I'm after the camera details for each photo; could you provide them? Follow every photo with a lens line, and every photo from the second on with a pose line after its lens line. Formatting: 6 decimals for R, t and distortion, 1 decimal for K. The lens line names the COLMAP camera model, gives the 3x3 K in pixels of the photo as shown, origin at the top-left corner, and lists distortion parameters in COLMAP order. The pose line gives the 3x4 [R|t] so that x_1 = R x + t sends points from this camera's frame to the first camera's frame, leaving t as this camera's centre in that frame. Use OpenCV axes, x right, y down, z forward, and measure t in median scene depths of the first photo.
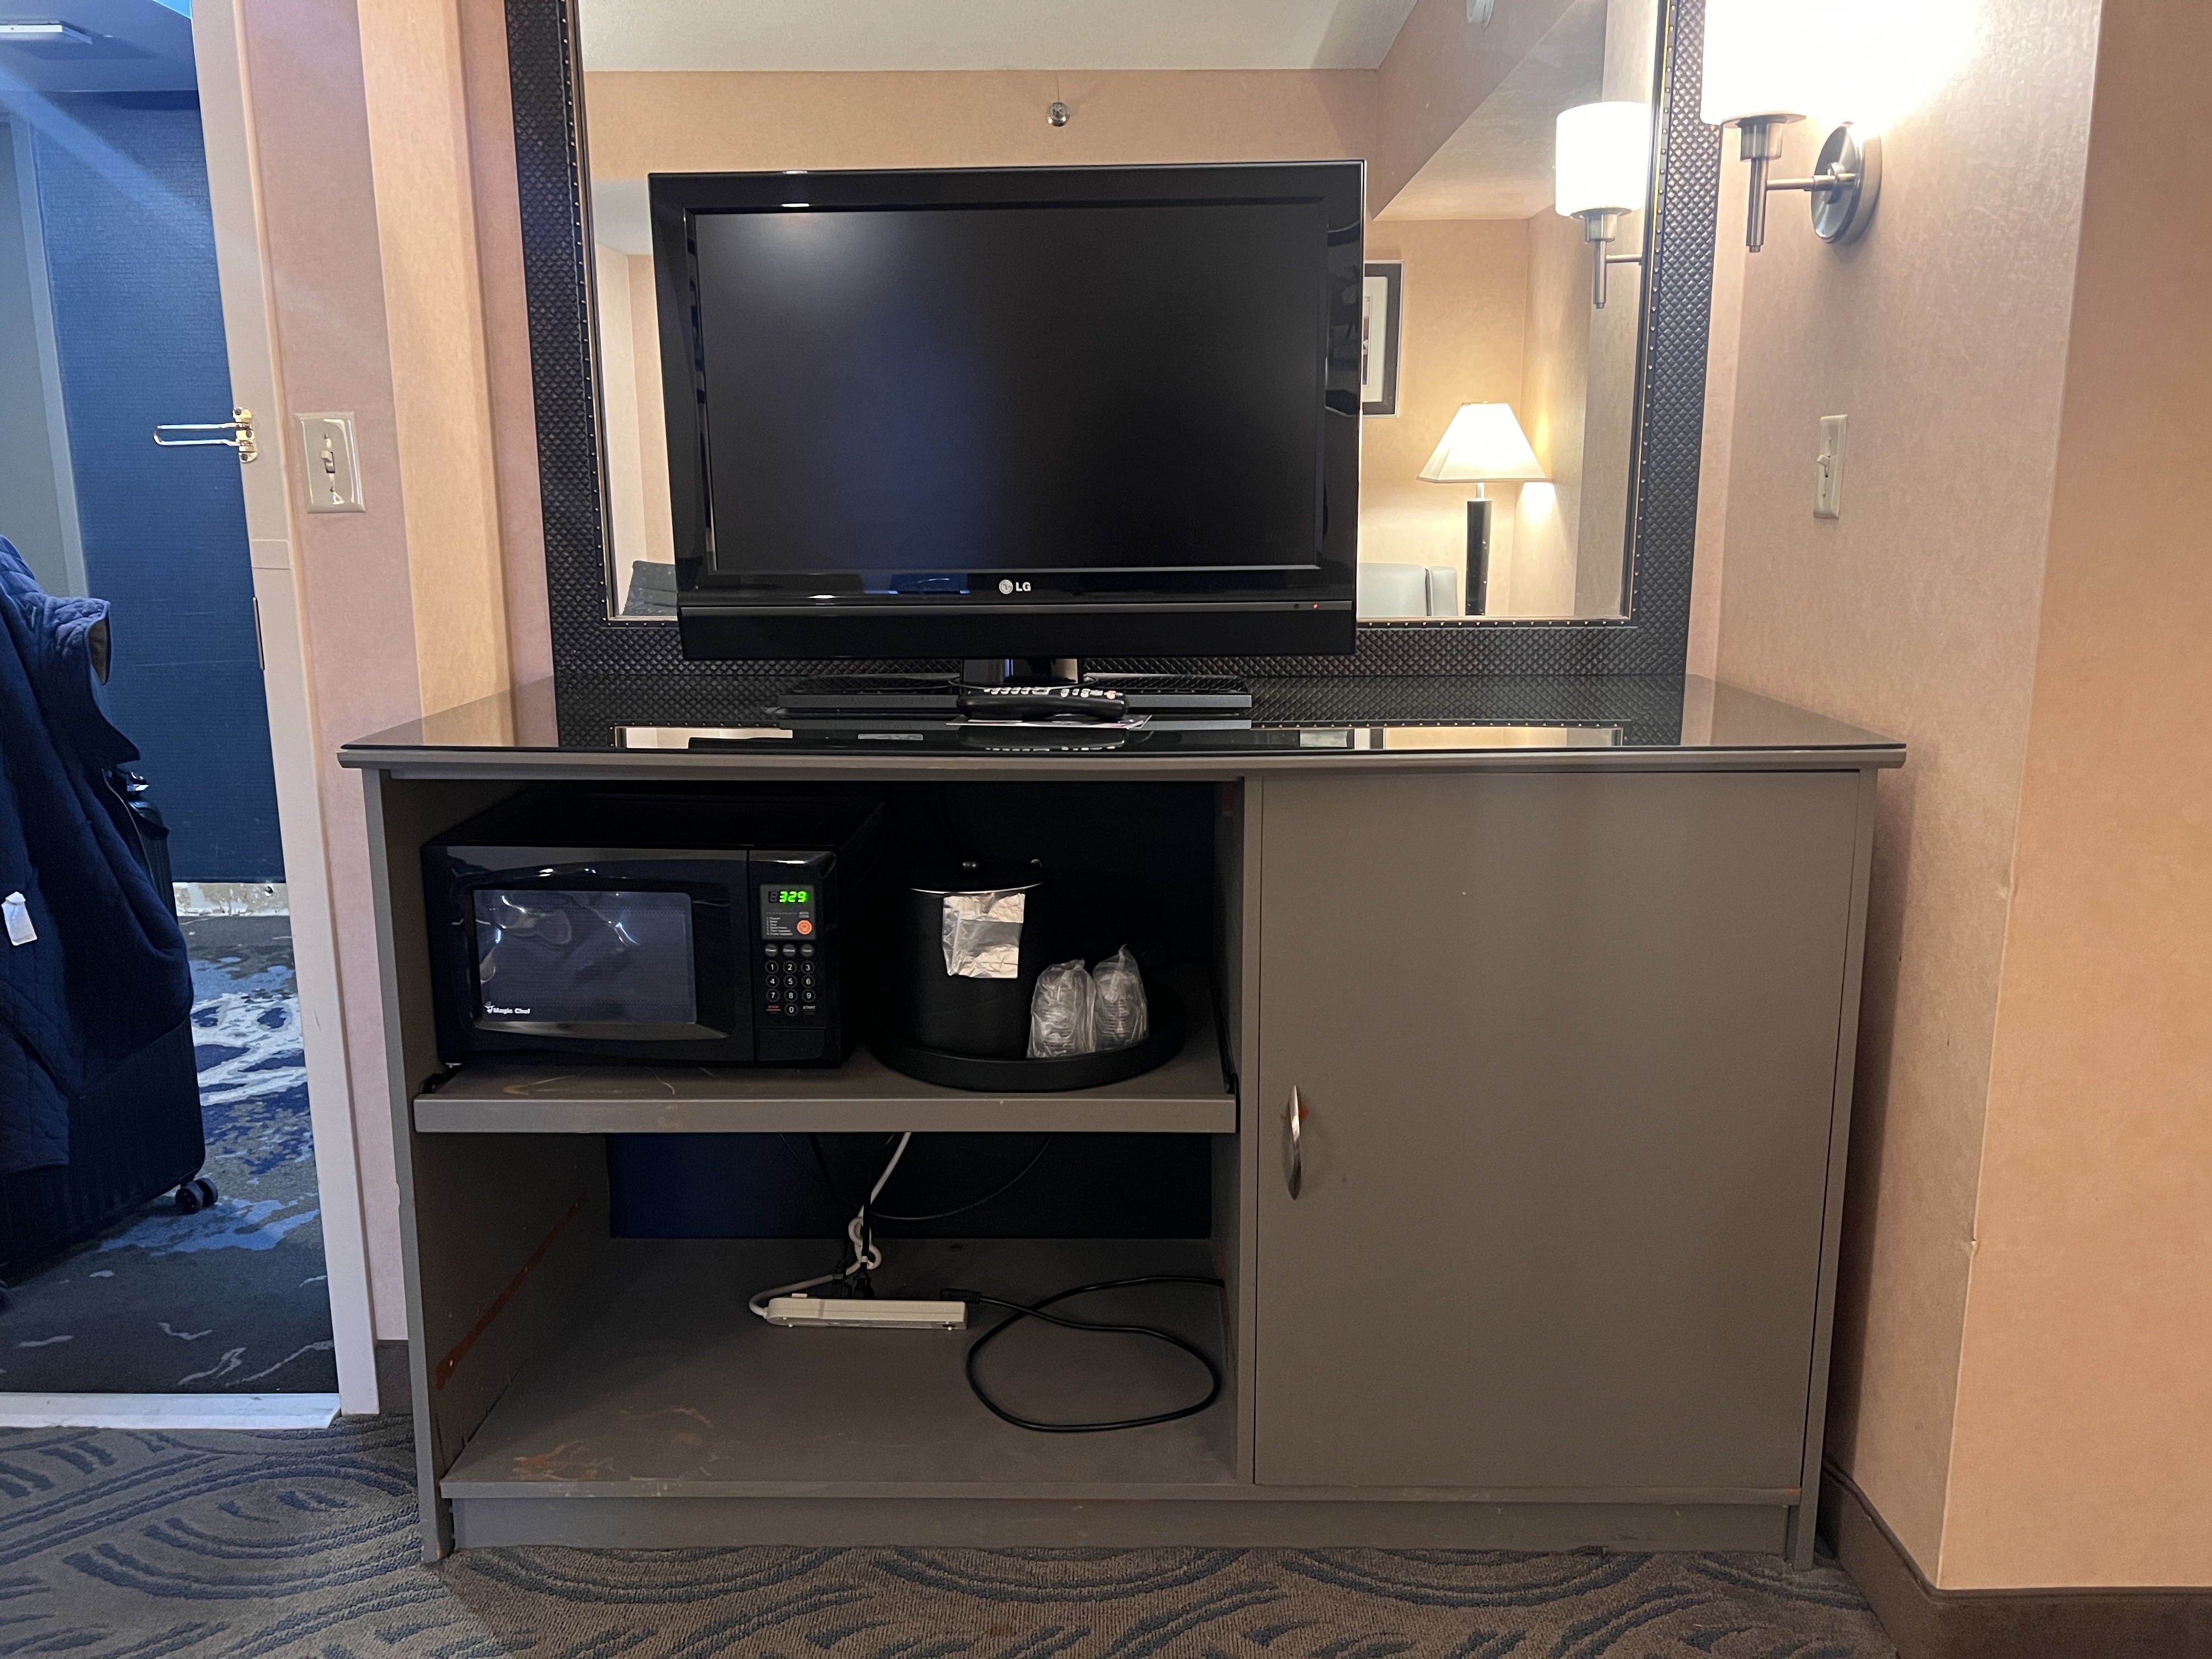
lens RADIAL K [[1665.1, 0, 1102.5], [0, 1665.1, 828.7], [0, 0, 1]] dist [0.044320, -0.049195]
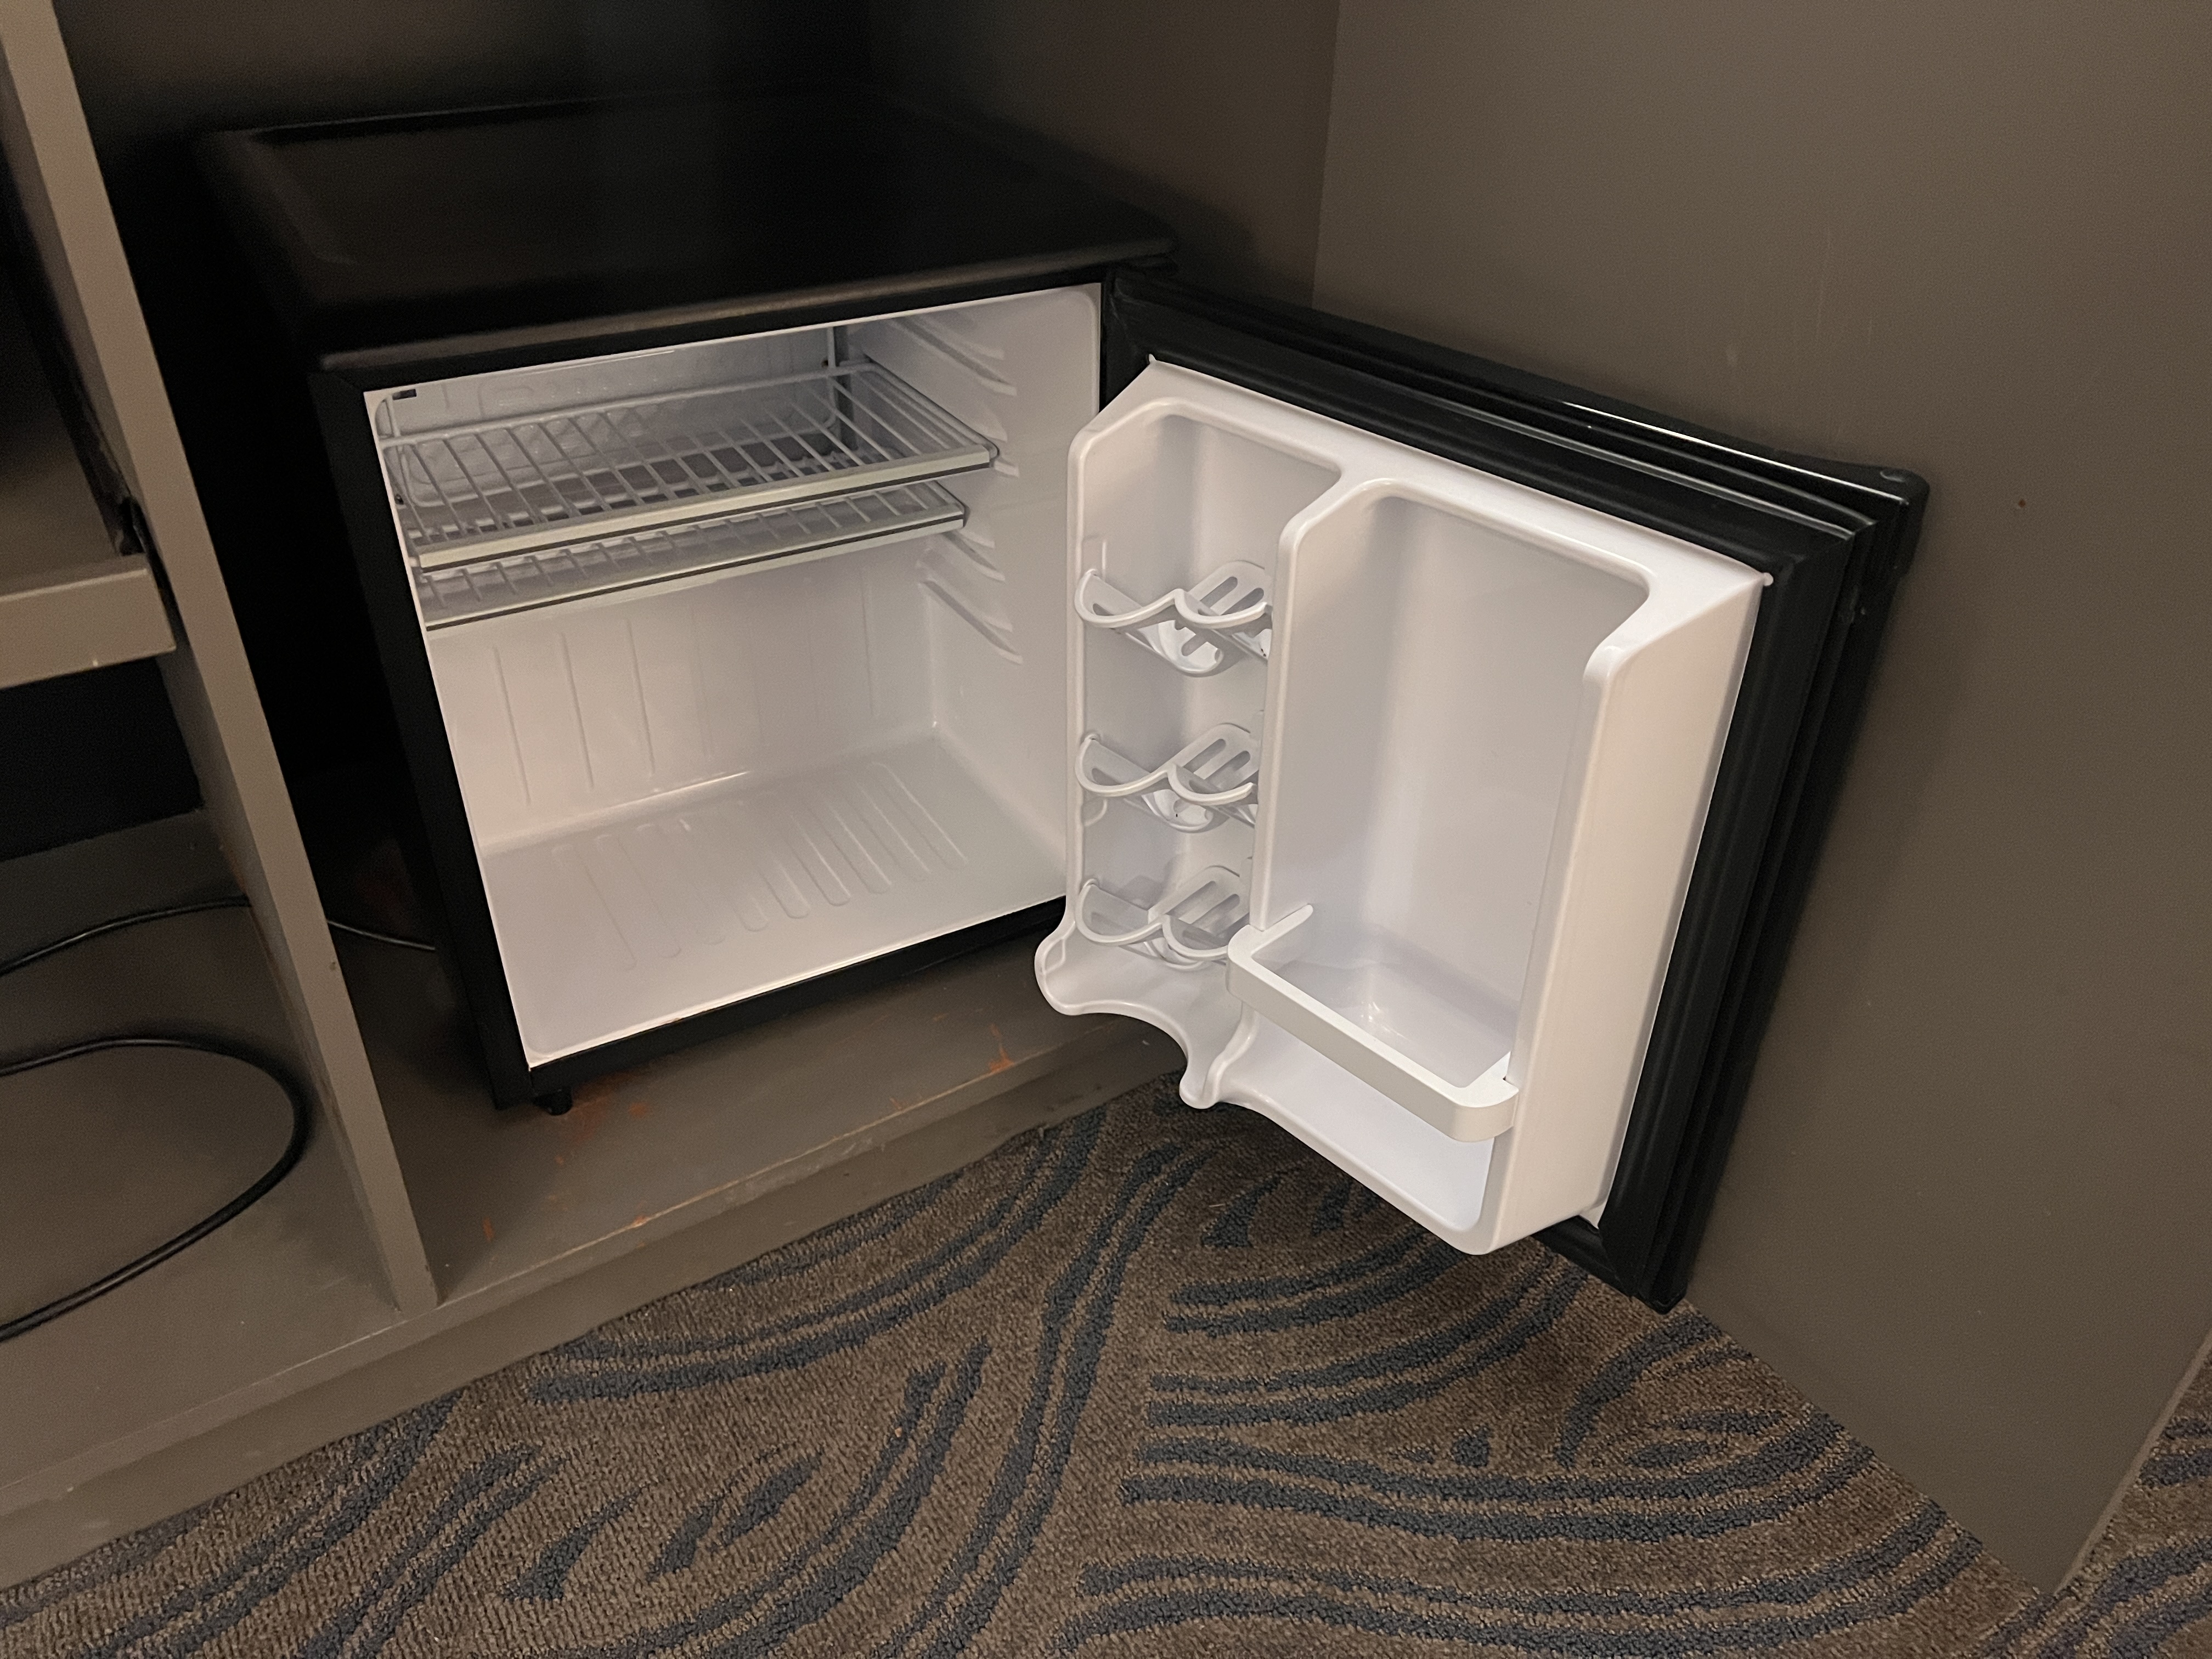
lens RADIAL K [[1665.1, 0, 1094.3], [0, 1665.1, 821.5], [0, 0, 1]] dist [0.044320, -0.049195]
pose [[0.825283, -0.300050, 0.478413, 0.055628], [0.091999, 0.907286, 0.410328, 0.075598], [-0.557176, -0.294623, 0.776371, 0.555040]]
